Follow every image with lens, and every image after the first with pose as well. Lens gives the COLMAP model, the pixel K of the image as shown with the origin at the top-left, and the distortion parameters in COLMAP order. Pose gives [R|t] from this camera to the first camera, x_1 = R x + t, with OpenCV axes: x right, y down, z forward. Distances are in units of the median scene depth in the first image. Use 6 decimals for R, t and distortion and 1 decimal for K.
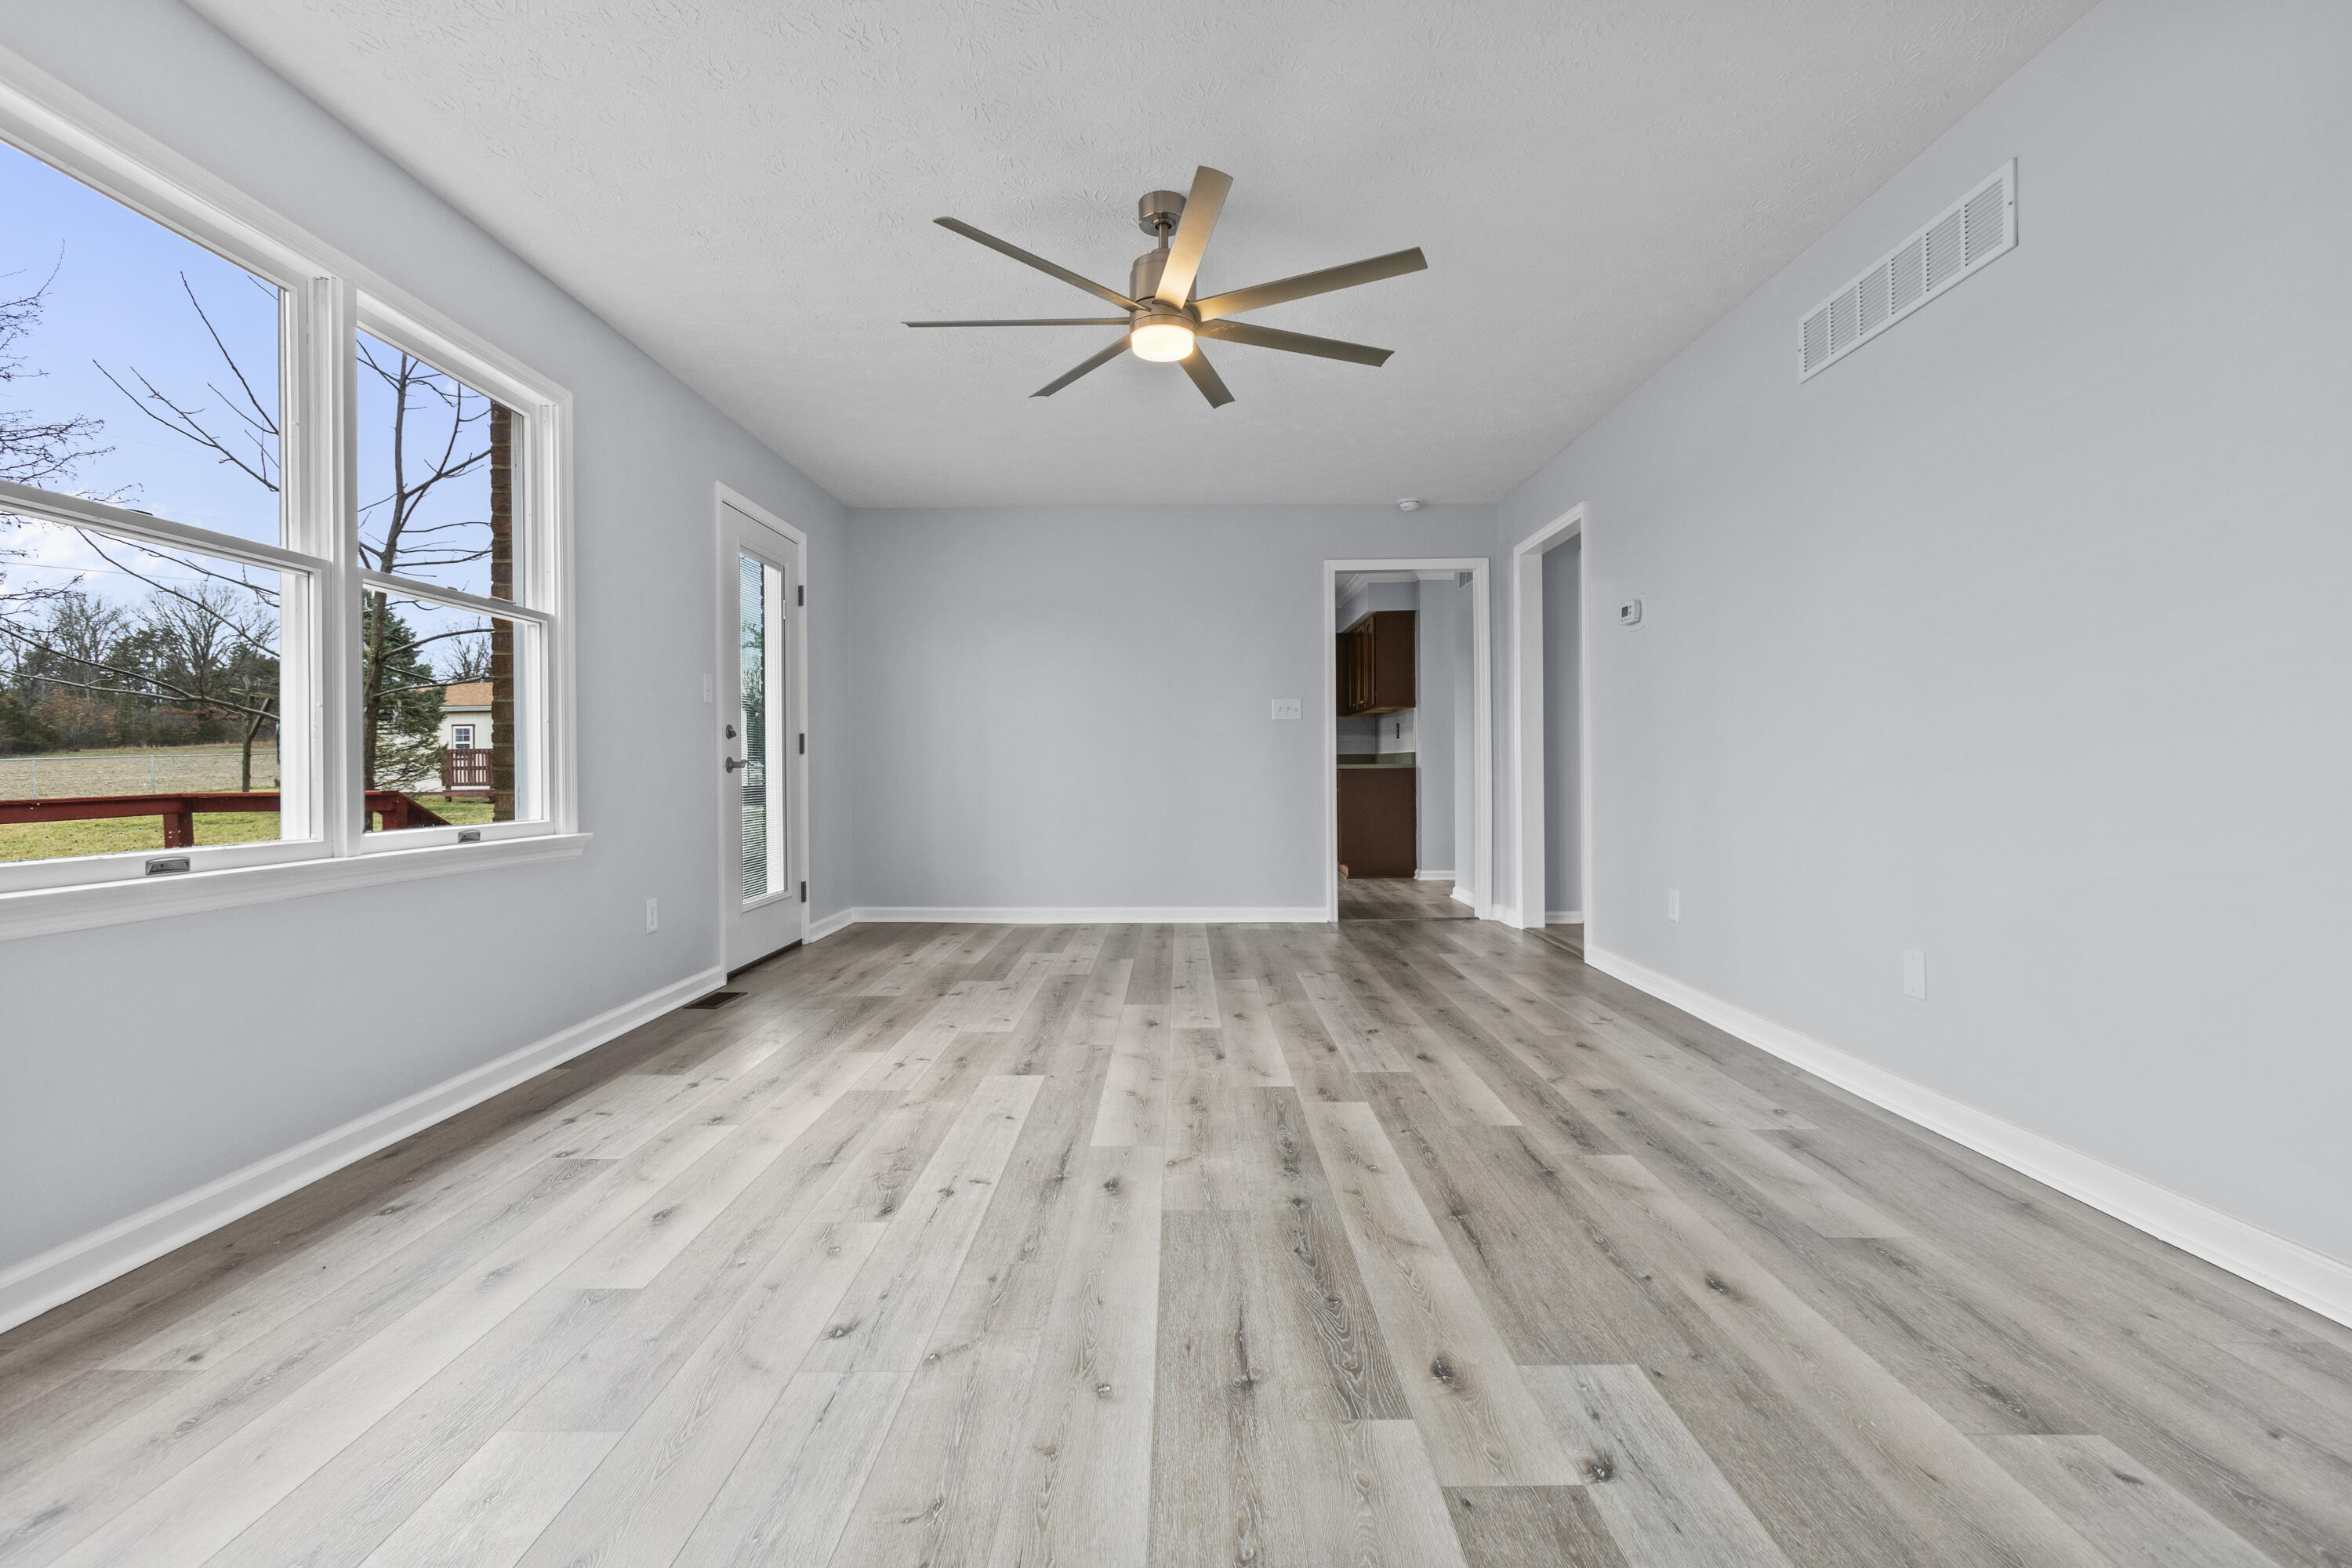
lens RADIAL K [[1060.2, 0, 1185.2], [0, 1060.2, 763.6], [0, 0, 1]] dist [-0.008296, 0.006474]
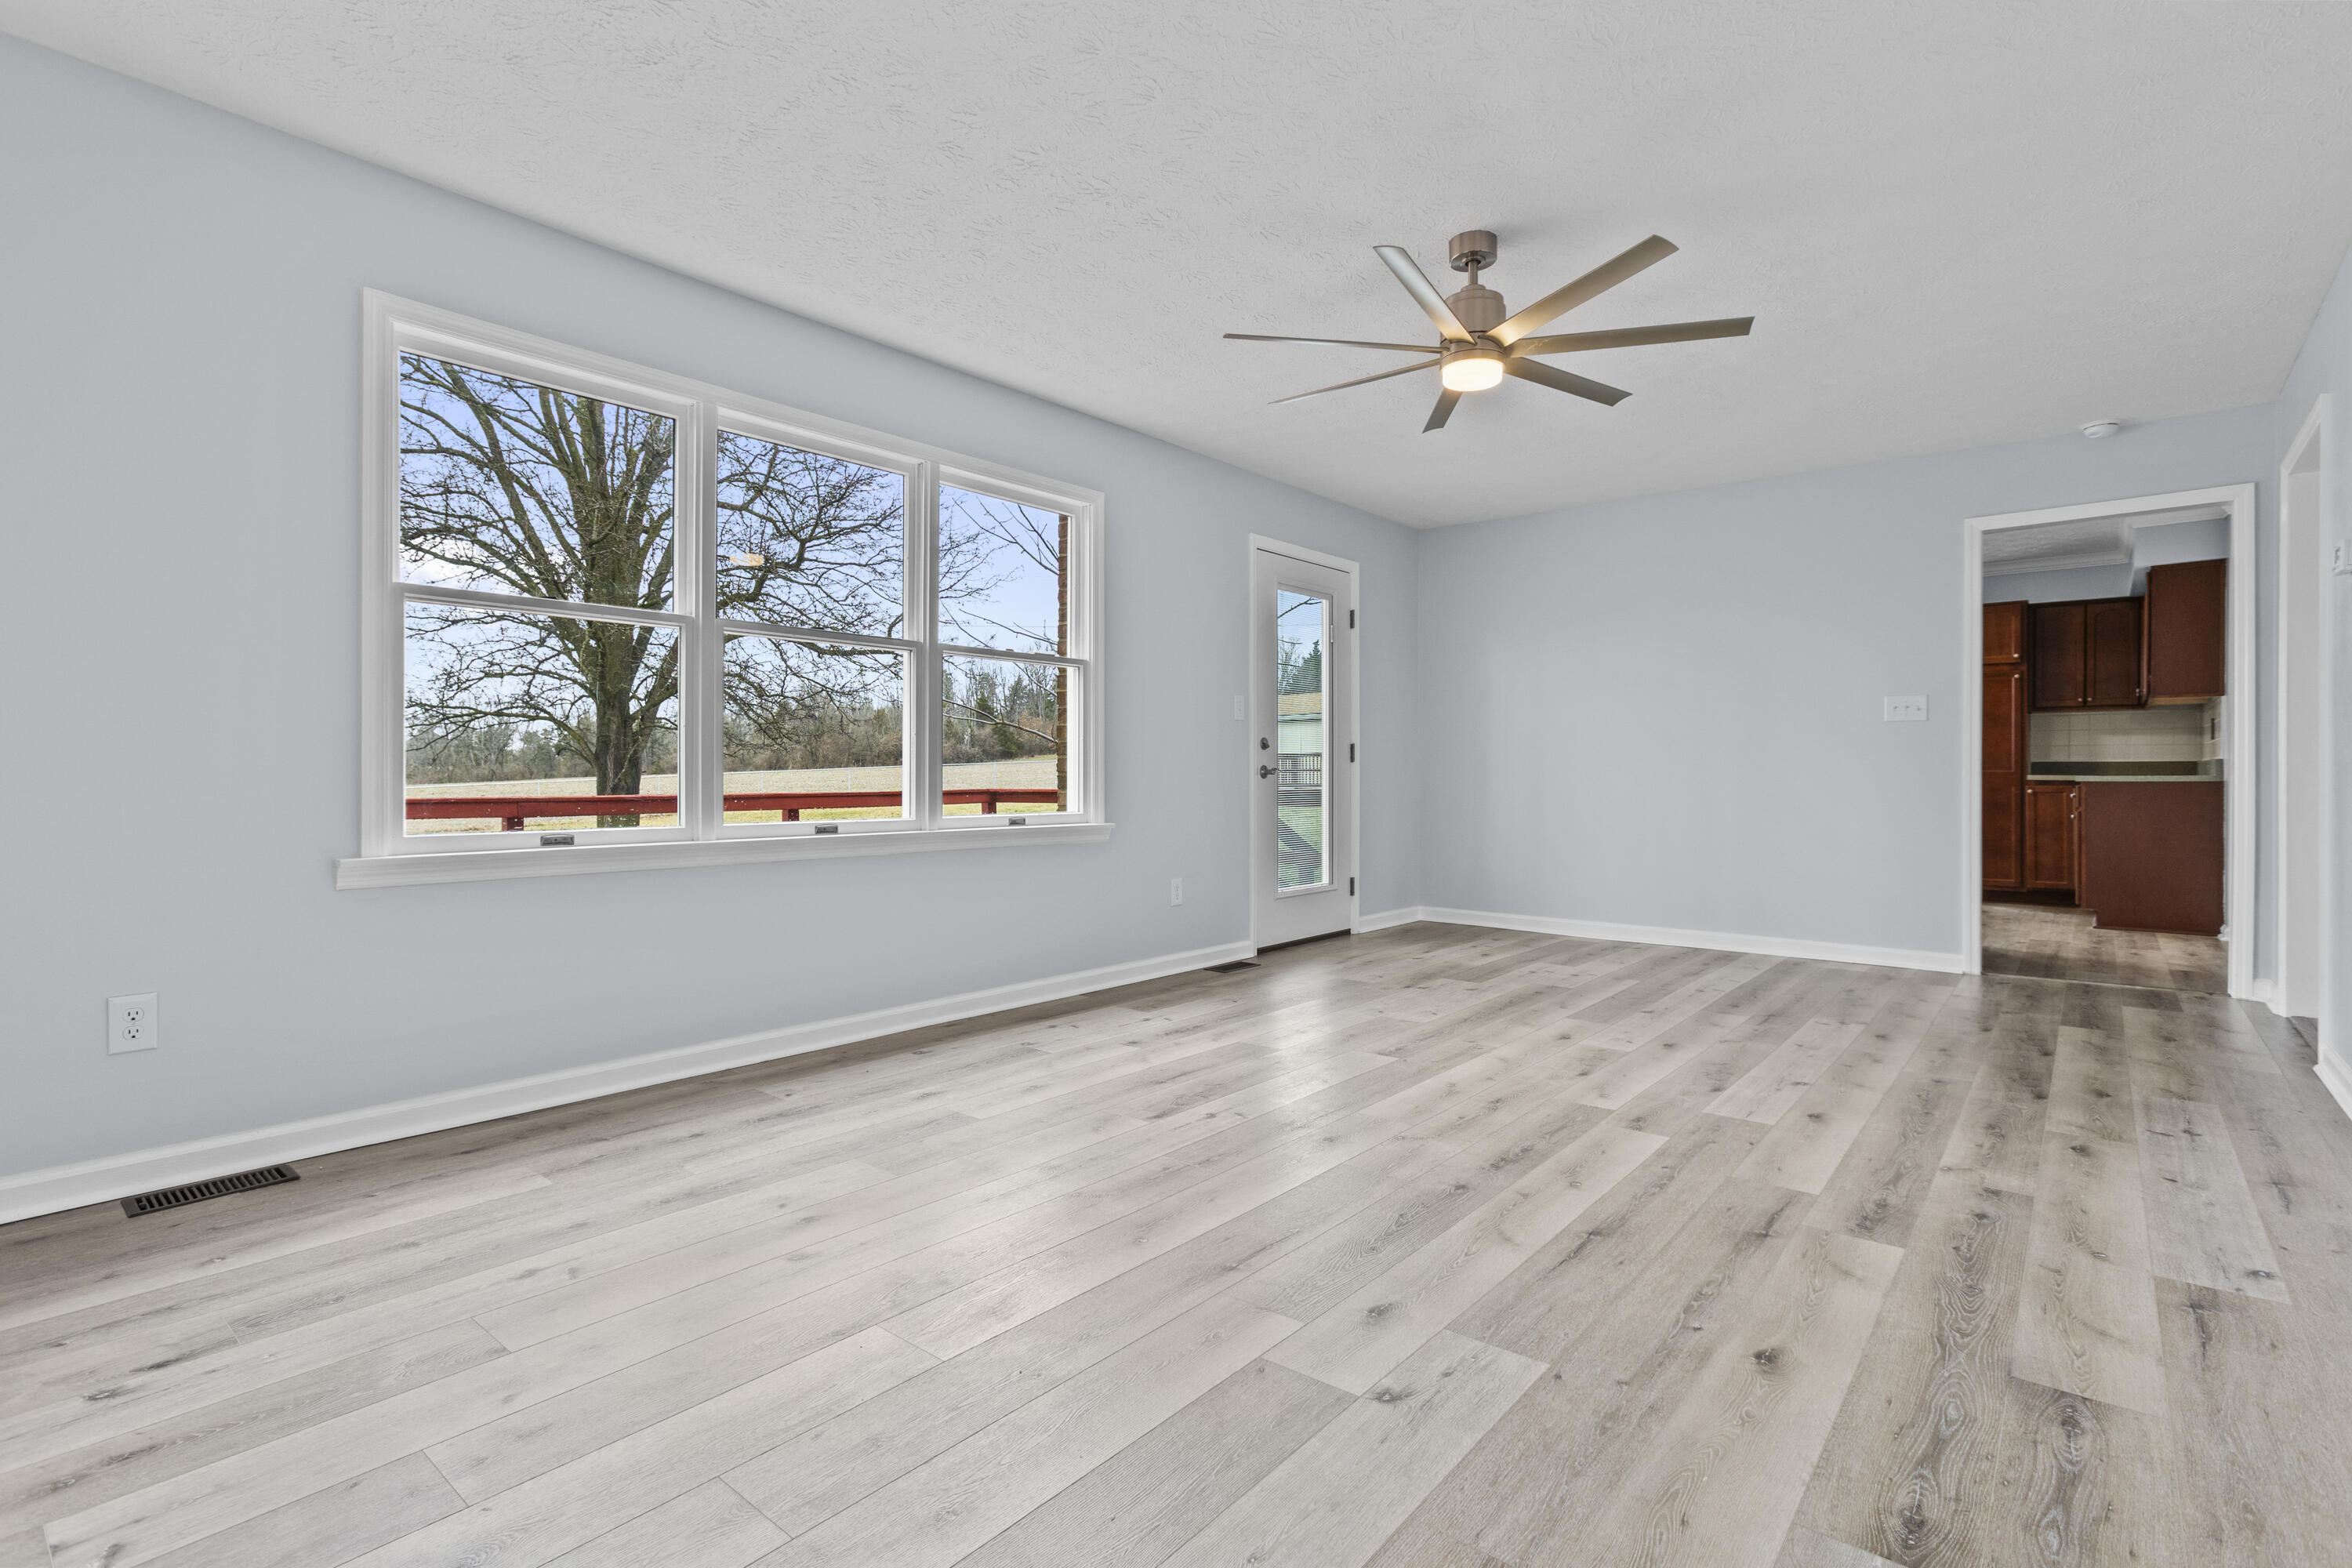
lens RADIAL K [[1108.5, 0, 1176.6], [0, 1108.5, 776.1], [0, 0, 1]] dist [-0.004588, 0.003850]
pose [[0.776374, 0.010284, -0.630189, 0.506933], [-0.005883, 0.999942, 0.009071, -0.008404], [0.630245, -0.003335, 0.776389, -0.040906]]
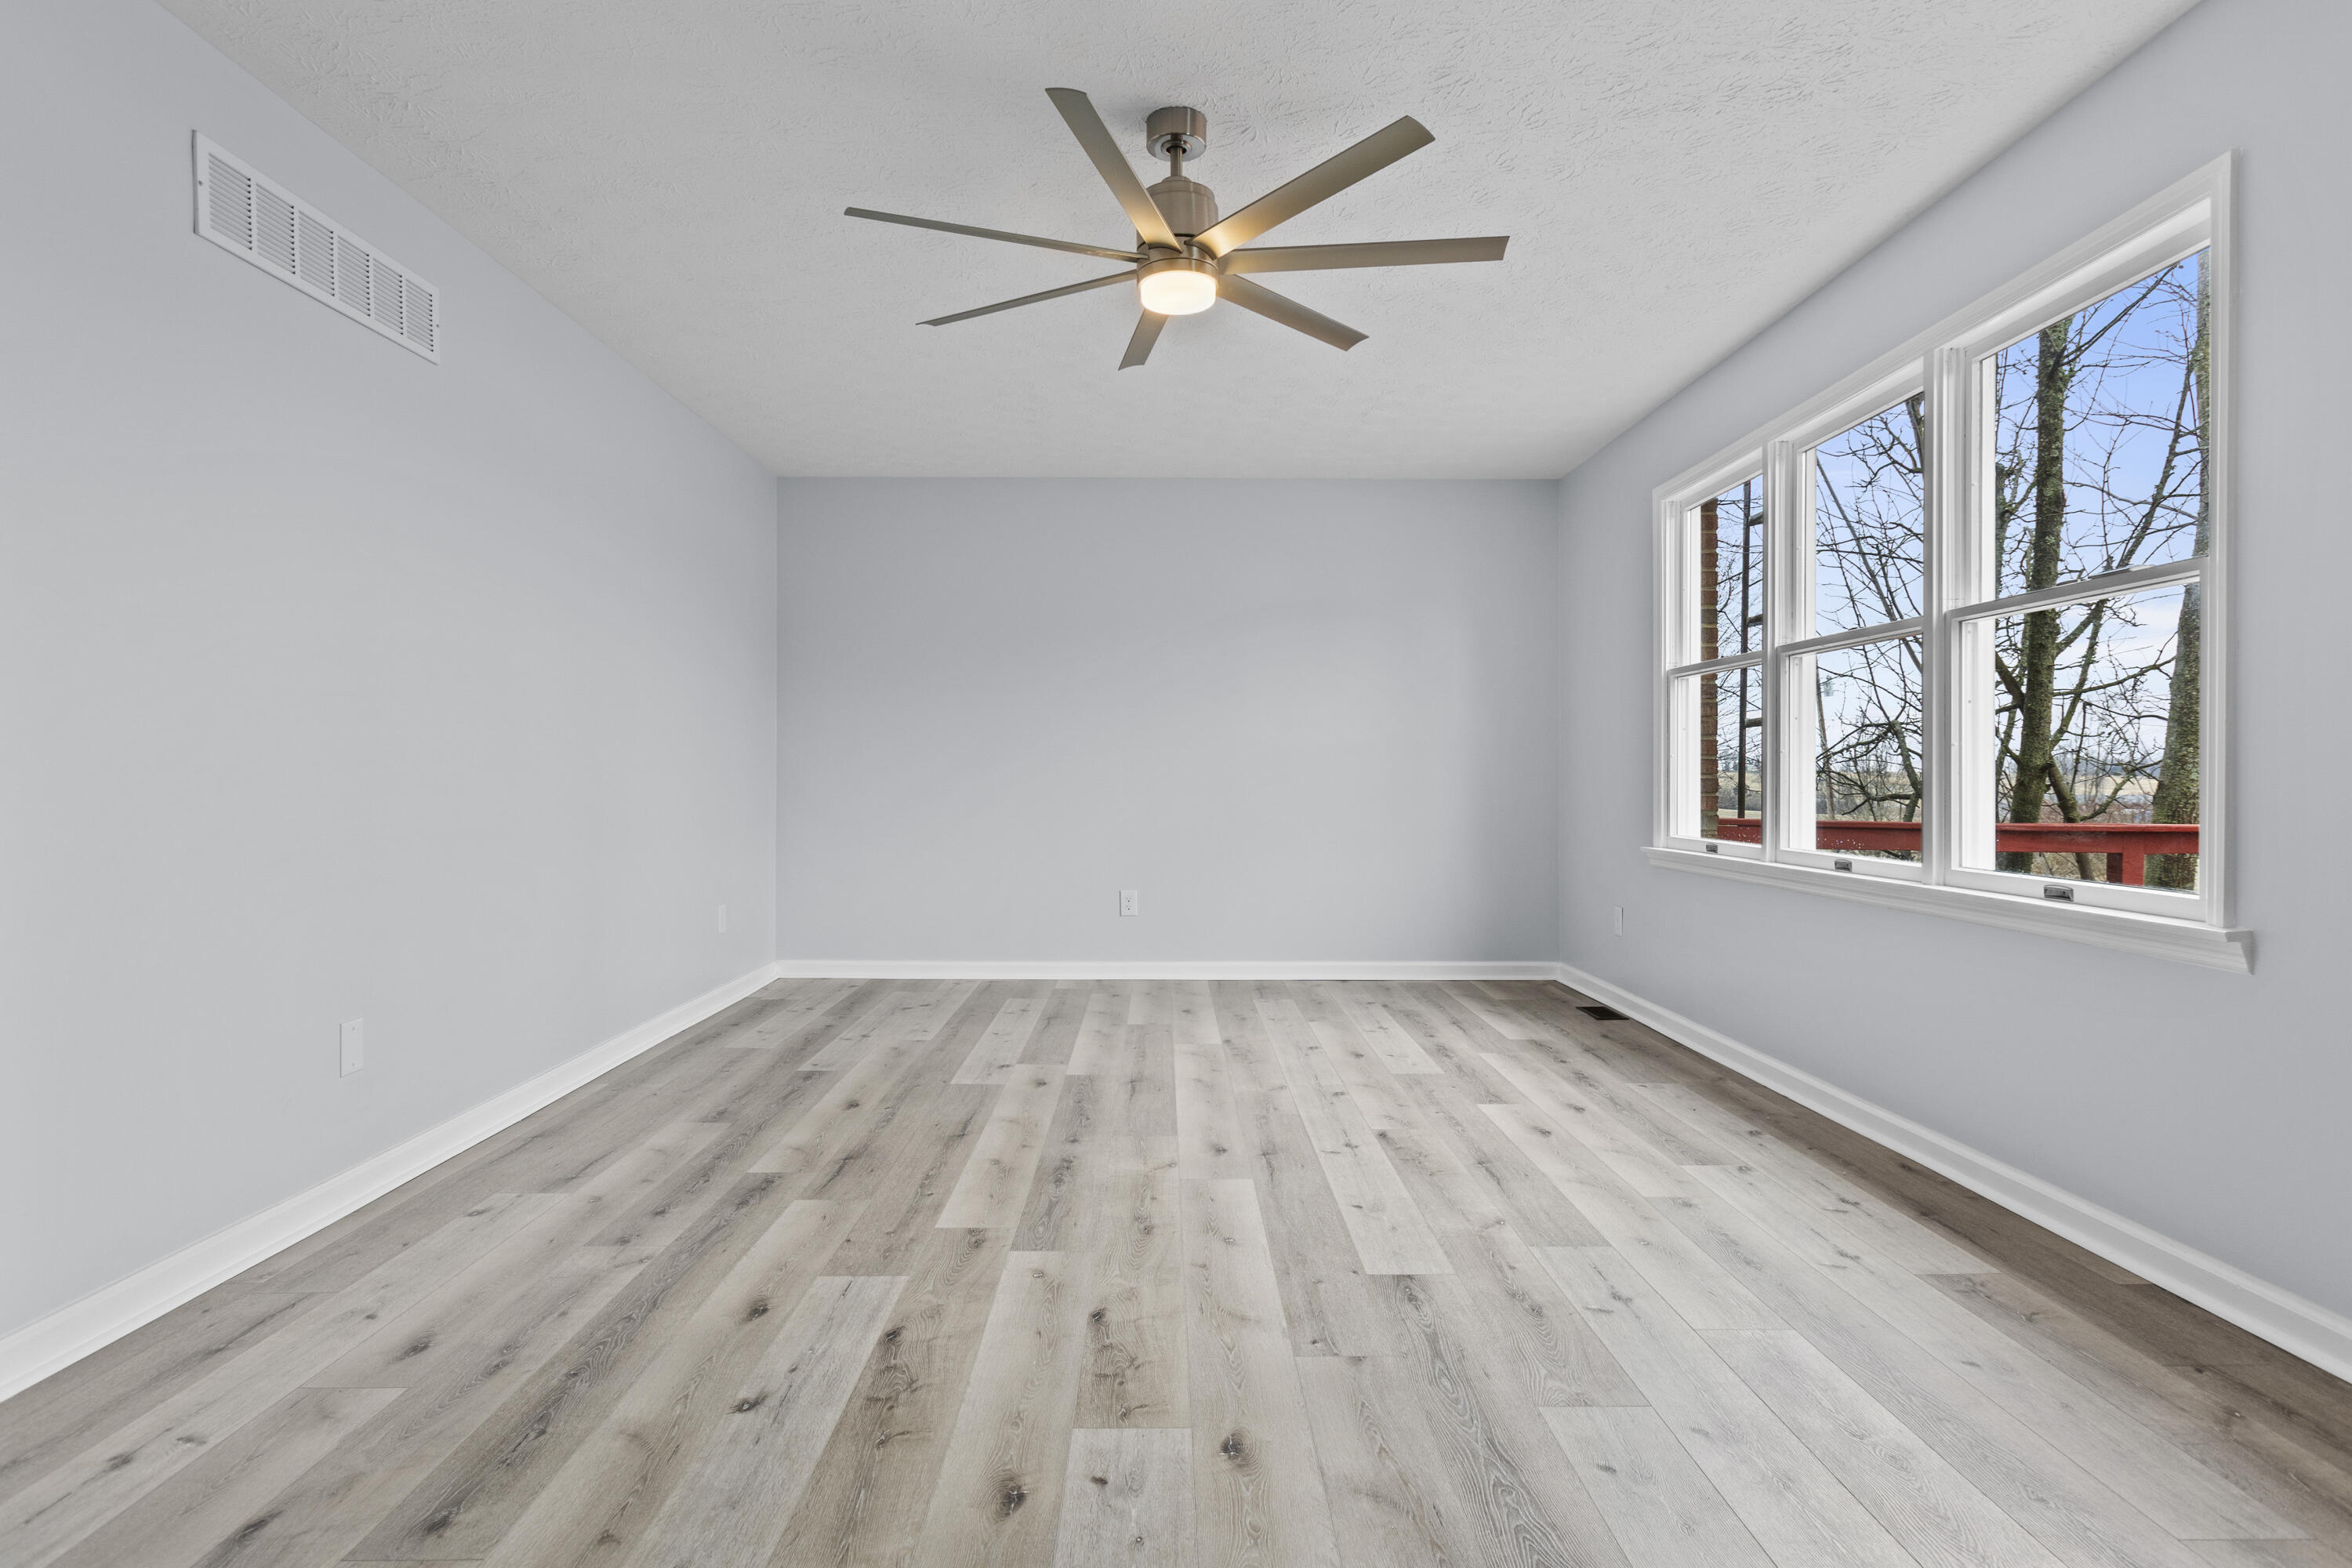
lens RADIAL K [[1337.4, 0, 1175.4], [0, 1337.4, 786.7], [0, 0, 1]] dist [-0.029059, -0.000447]
pose [[-0.999943, 0.008285, -0.006791, -0.009583], [0.008261, 0.999960, 0.003500, -0.022972], [0.006820, 0.003444, -0.999971, 2.291403]]
